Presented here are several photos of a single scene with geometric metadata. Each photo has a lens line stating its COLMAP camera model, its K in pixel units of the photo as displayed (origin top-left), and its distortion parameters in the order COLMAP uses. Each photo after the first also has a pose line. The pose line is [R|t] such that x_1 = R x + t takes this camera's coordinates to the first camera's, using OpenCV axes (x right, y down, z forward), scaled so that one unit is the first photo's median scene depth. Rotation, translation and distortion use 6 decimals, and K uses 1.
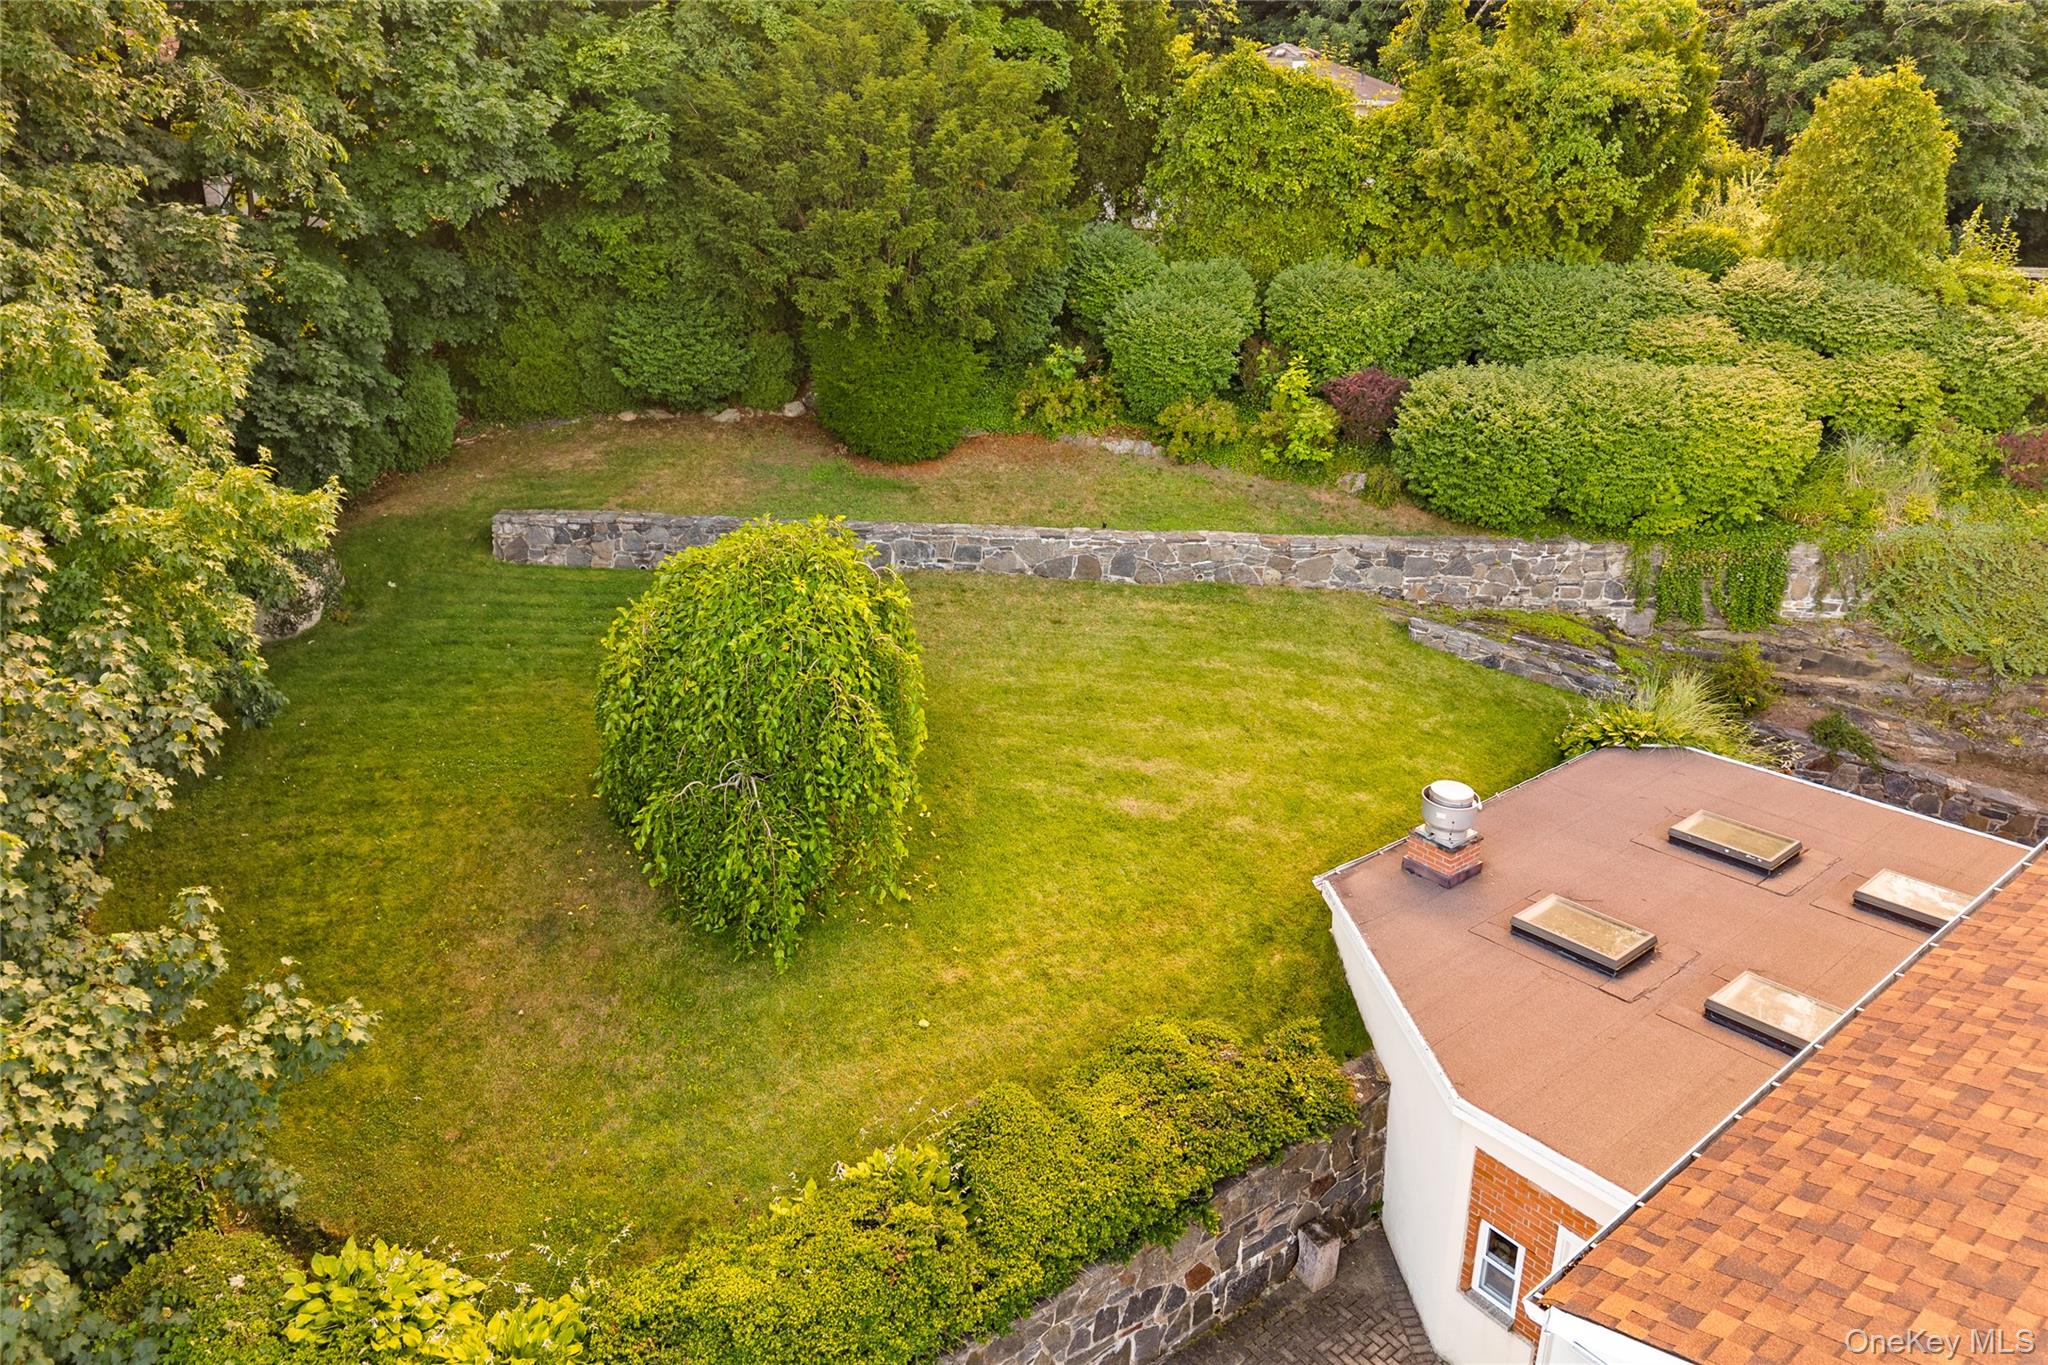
lens RADIAL K [[1410.6, 0, 1019.9], [0, 1410.6, 554.5], [0, 0, 1]] dist [-0.003439, 0.000393]
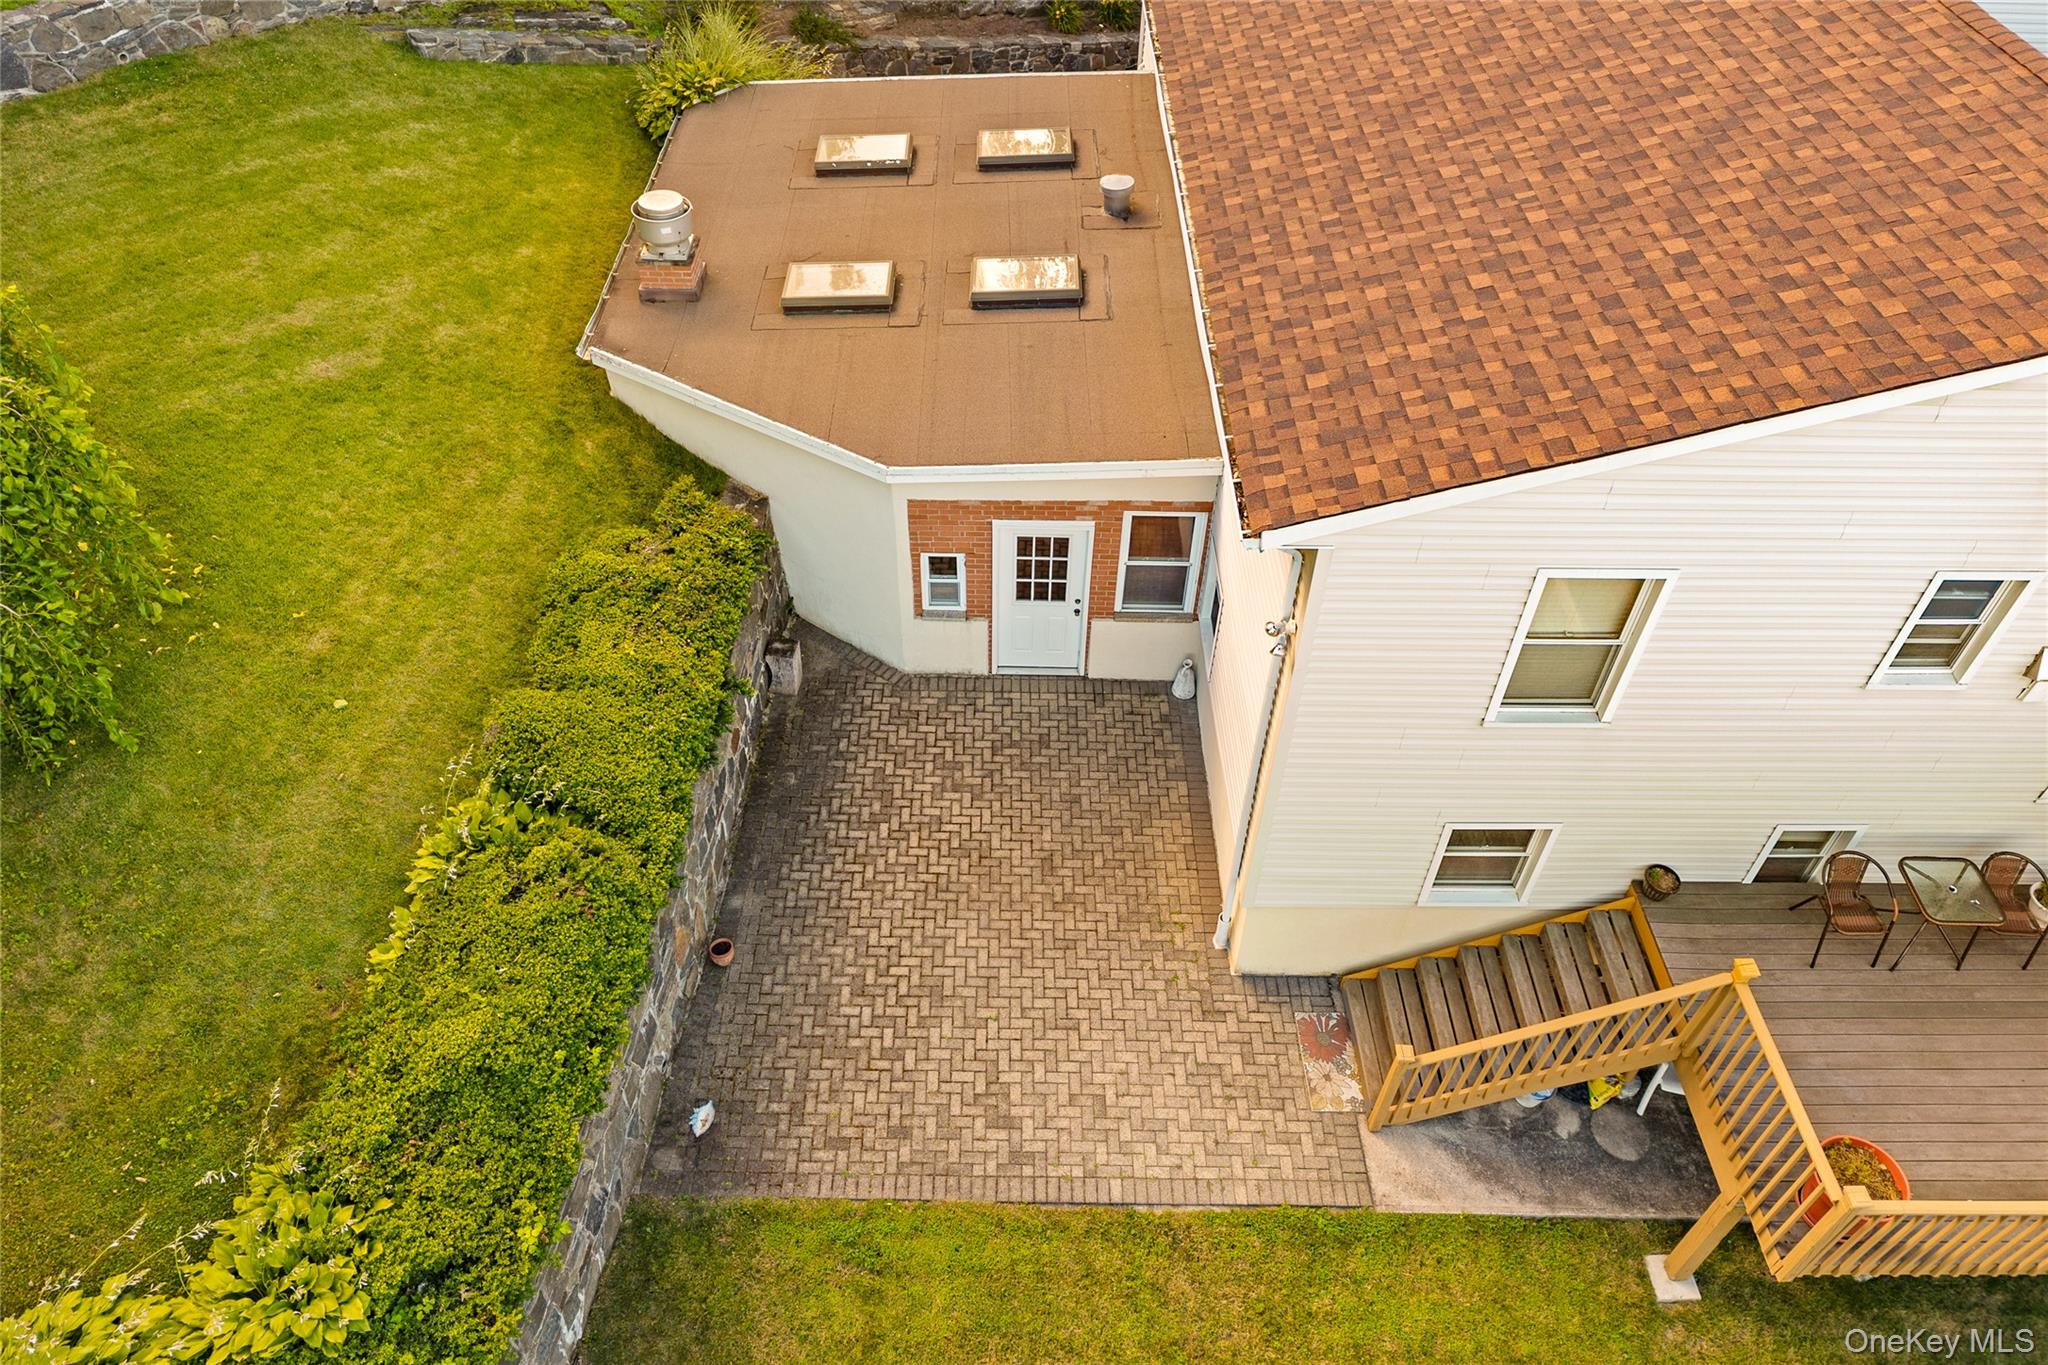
lens RADIAL K [[1409.5, 0, 1024.0], [0, 1409.5, 682.5], [0, 0, 1]] dist [0.003174, 0.000391]
pose [[0.614517, -0.553994, 0.561658, -0.272097], [0.212330, 0.801822, 0.558568, -0.052528], [-0.759793, -0.223992, 0.610363, 0.190015]]
